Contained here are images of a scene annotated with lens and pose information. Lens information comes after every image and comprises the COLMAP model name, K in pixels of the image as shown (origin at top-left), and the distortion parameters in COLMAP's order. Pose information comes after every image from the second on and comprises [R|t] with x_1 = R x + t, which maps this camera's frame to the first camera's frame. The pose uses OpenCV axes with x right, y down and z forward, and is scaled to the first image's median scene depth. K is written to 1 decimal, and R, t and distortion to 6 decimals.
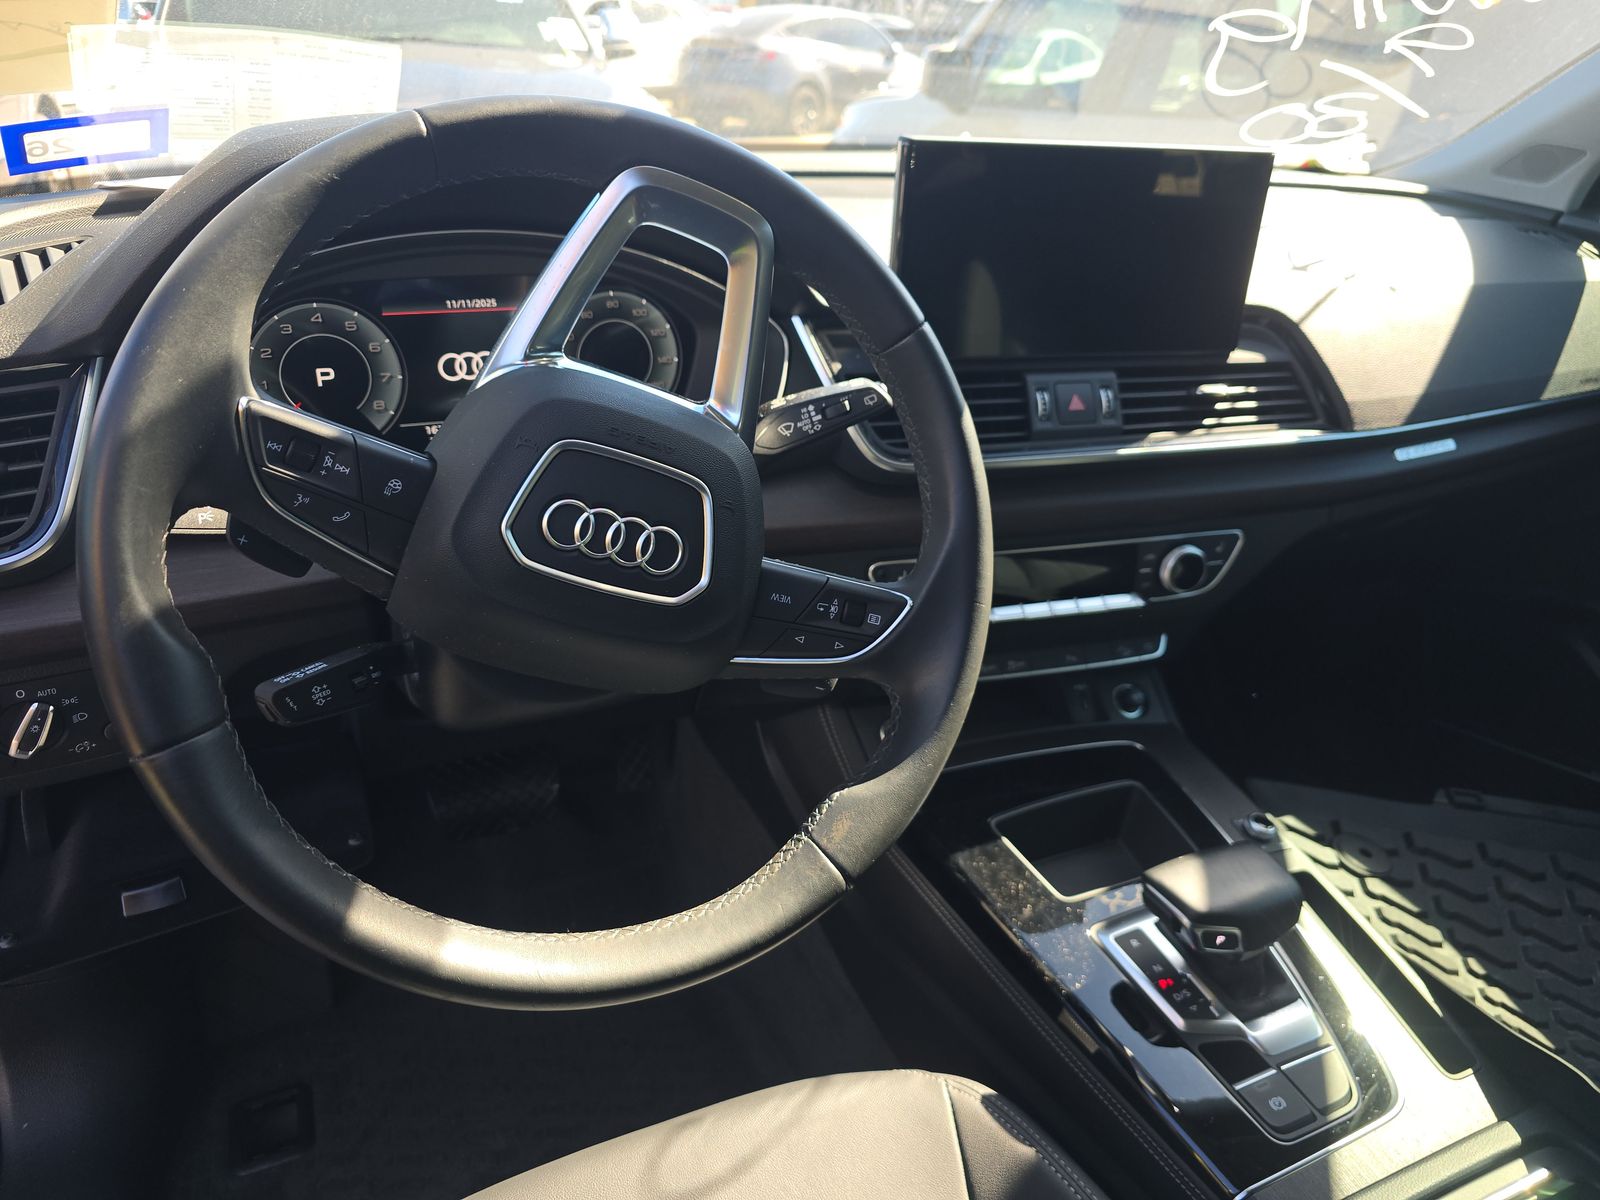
lens RADIAL K [[1053.9, 0, 797.1], [0, 1053.9, 601.7], [0, 0, 1]] dist [0.067129, -0.061880]
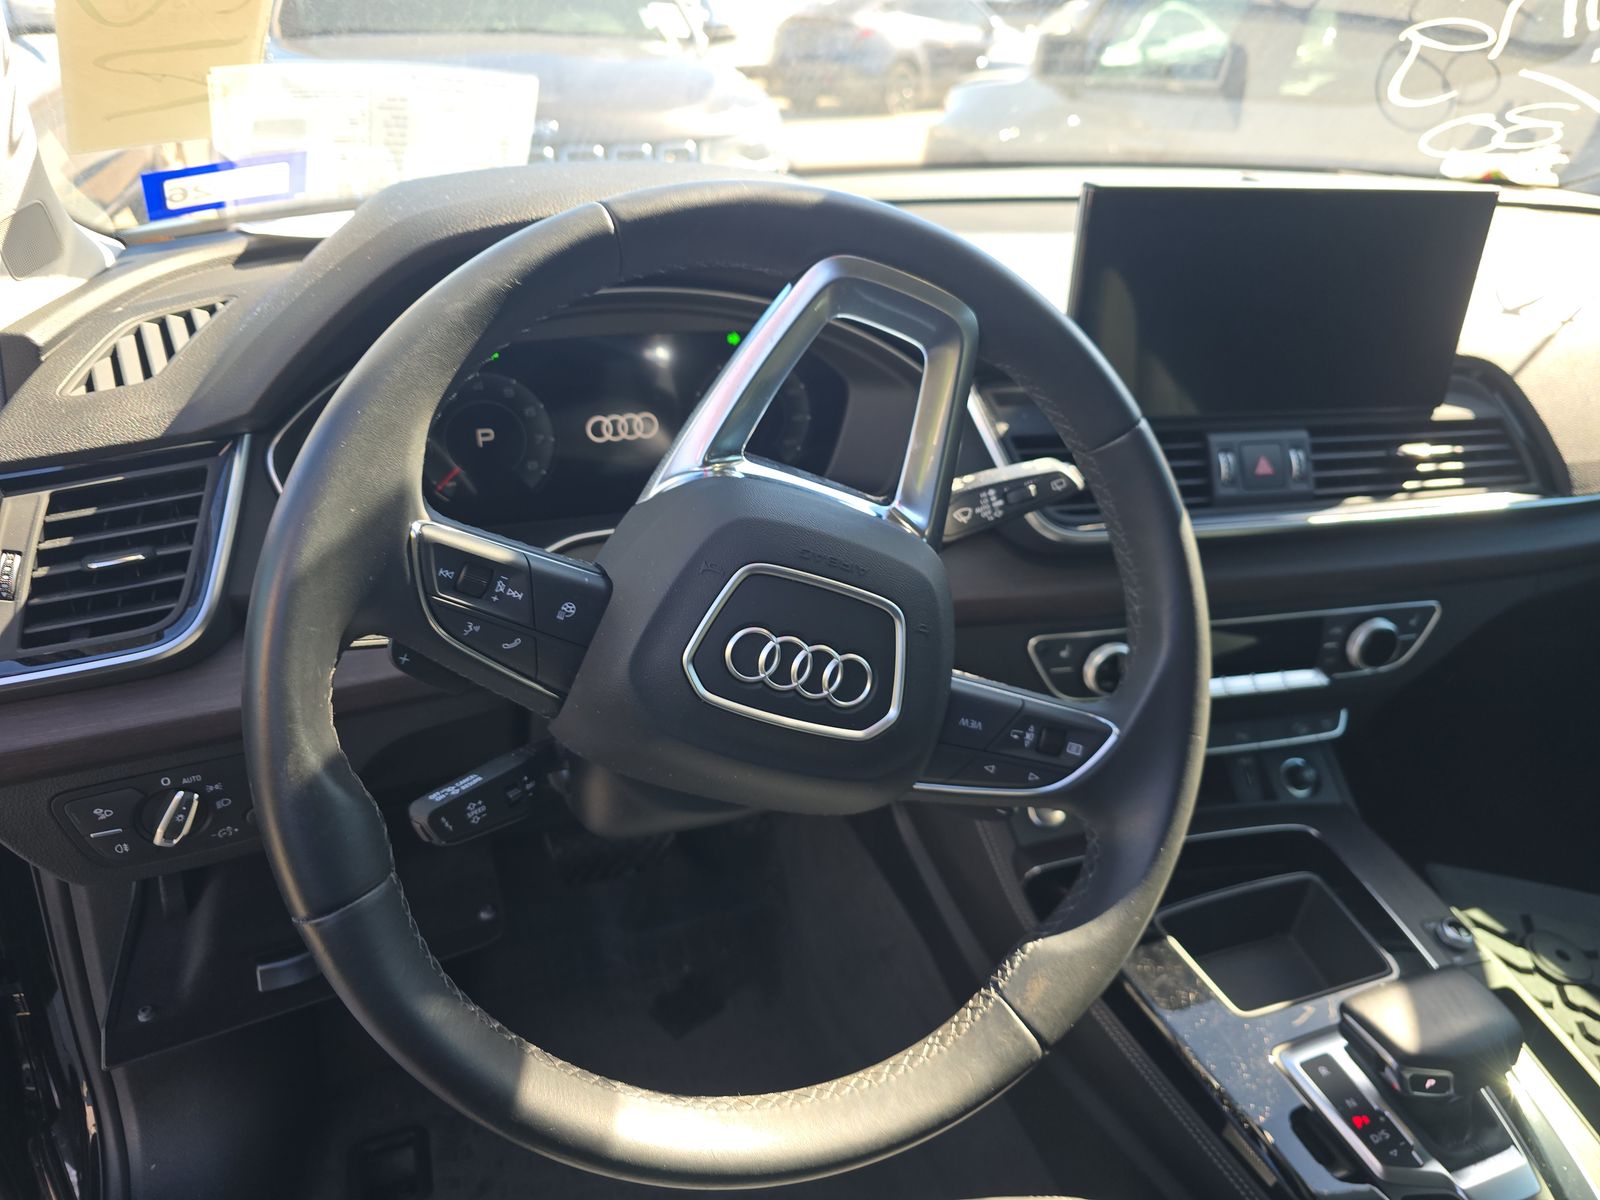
lens RADIAL K [[1056.8, 0, 800.0], [0, 1056.8, 600.0], [0, 0, 1]] dist [0.054172, -0.052975]
pose [[0.997439, 0.021515, -0.068216, -0.079512], [-0.020160, 0.999587, 0.020486, -0.096525], [0.068629, -0.019058, 0.997460, 0.069030]]
